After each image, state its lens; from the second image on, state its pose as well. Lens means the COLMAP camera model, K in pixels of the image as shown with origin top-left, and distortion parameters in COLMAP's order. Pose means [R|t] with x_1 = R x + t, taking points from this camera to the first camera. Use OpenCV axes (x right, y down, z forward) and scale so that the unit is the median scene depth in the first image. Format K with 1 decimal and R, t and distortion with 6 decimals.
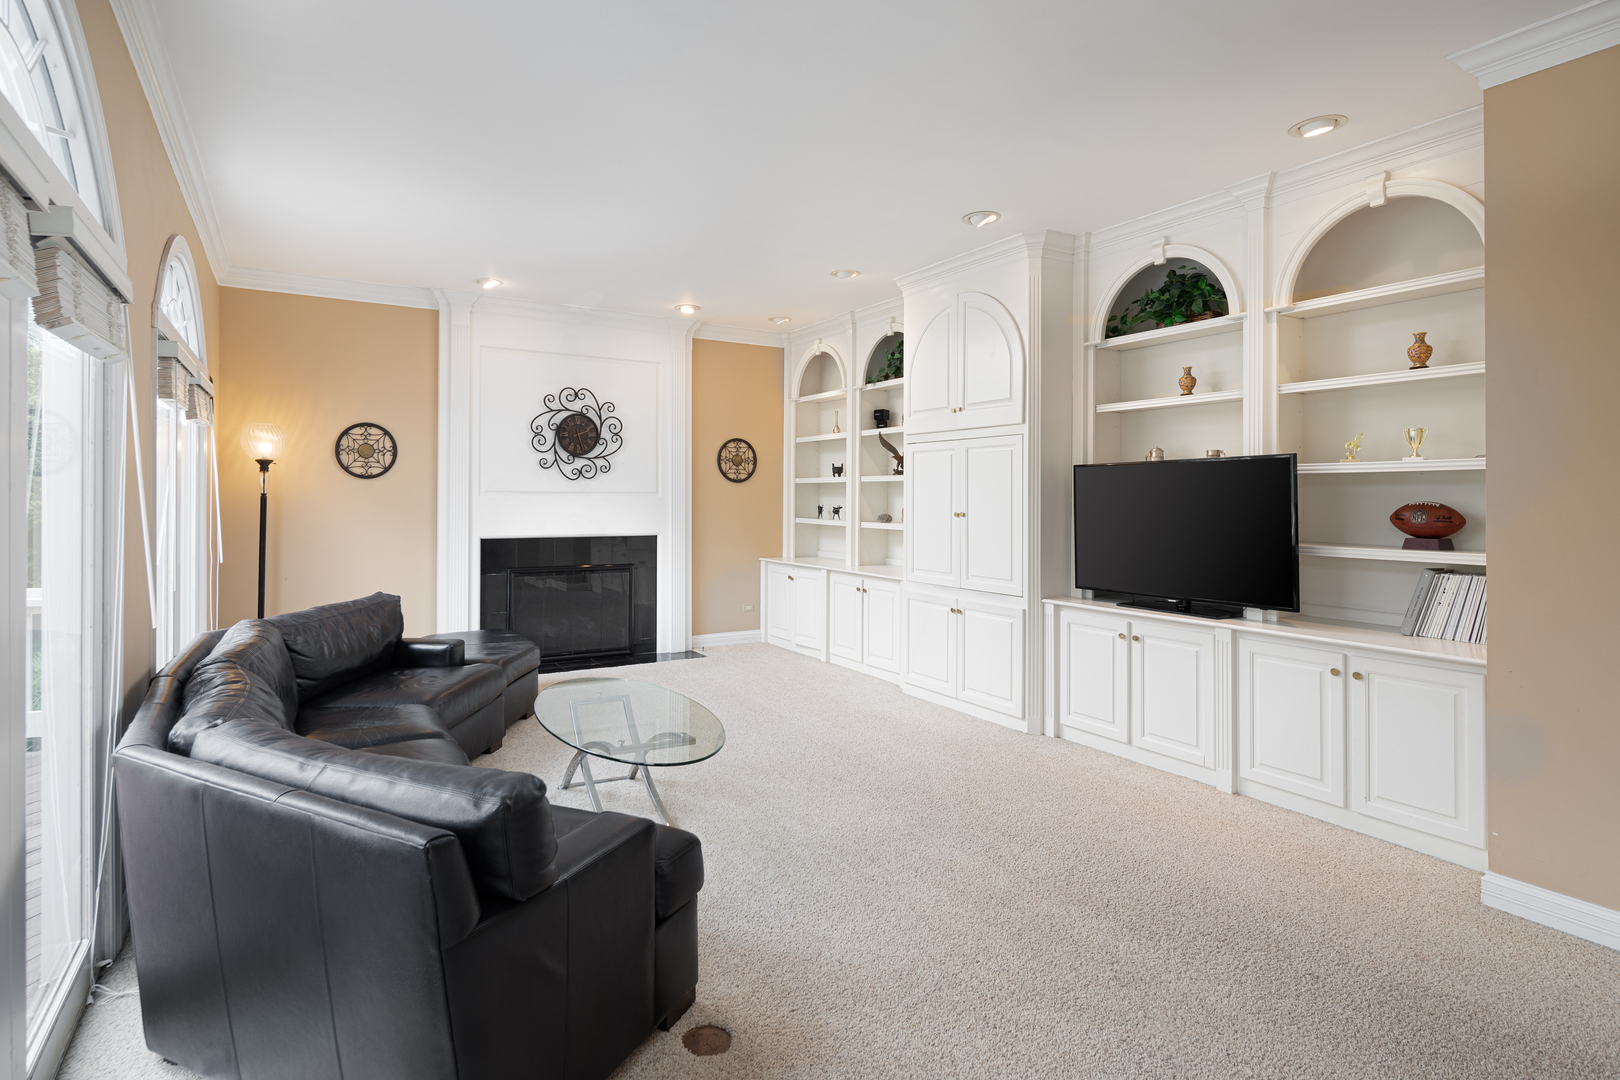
lens RADIAL K [[853.4, 0, 810.3], [0, 853.4, 492.8], [0, 0, 1]] dist [0.000128, -0.000157]
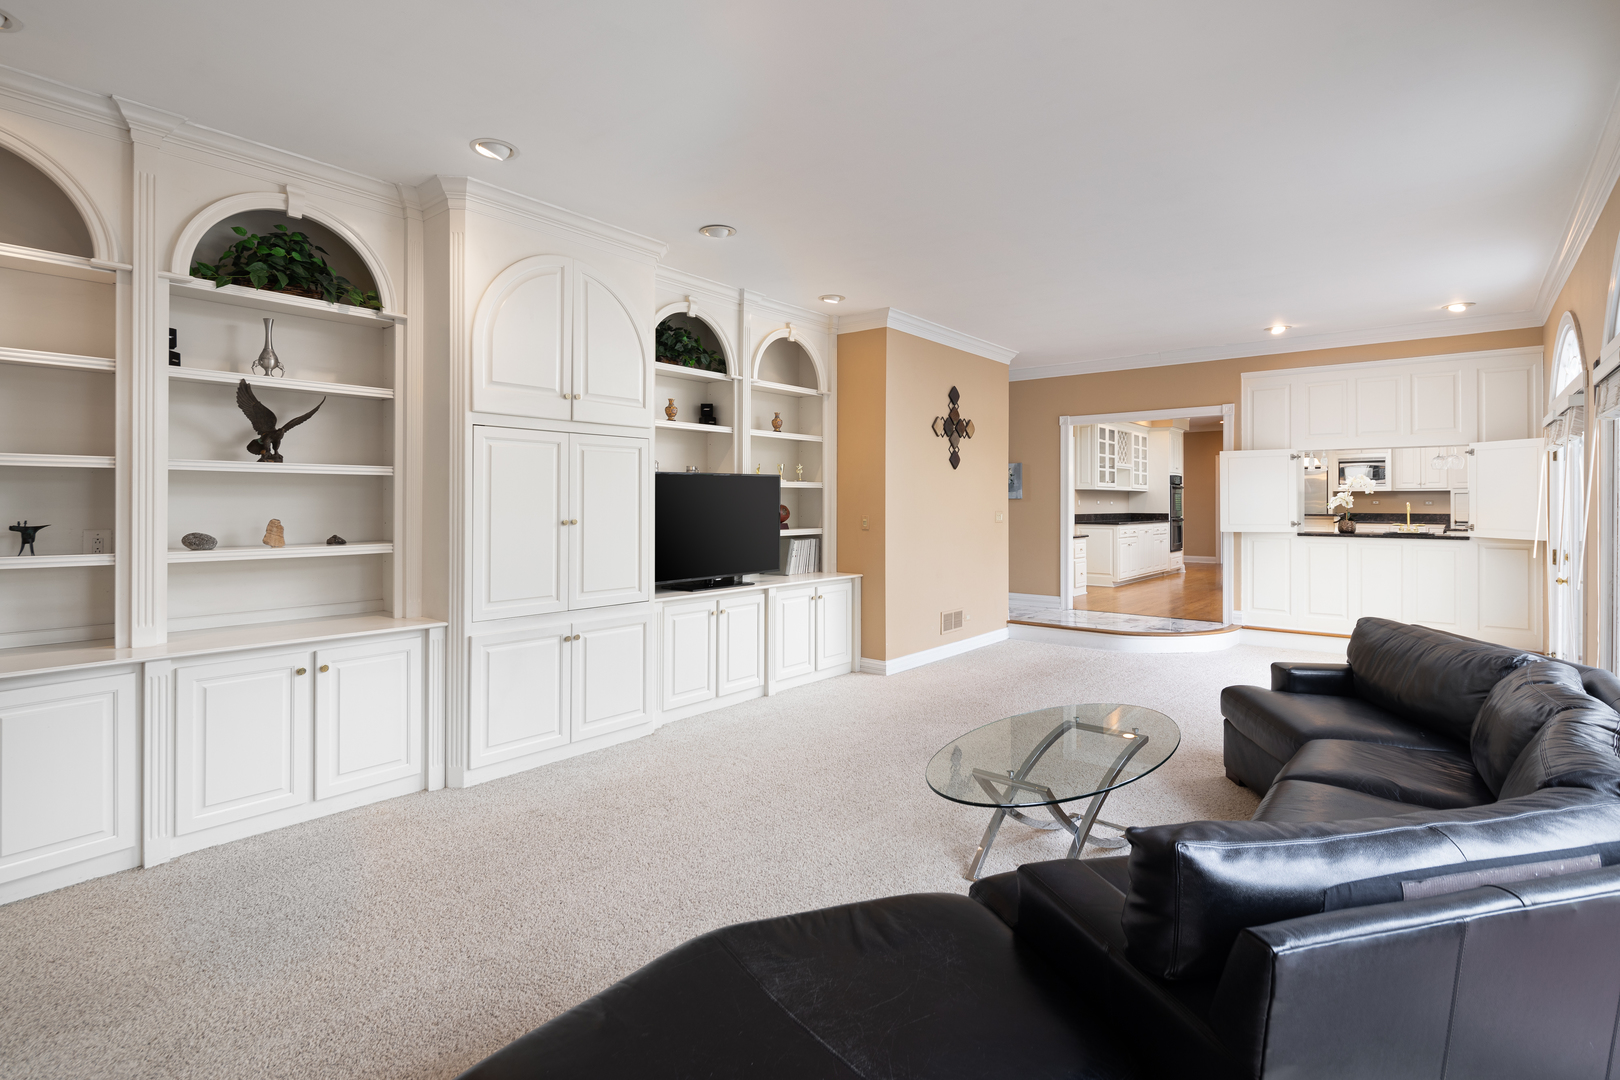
lens RADIAL K [[785.6, 0, 807.8], [0, 785.6, 505.5], [0, 0, 1]] dist [-0.001116, 0.000260]
pose [[-0.332282, -0.012552, 0.943097, -0.750390], [-0.008855, 0.999909, 0.010188, -0.002174], [-0.943139, -0.004965, -0.332363, 1.227762]]
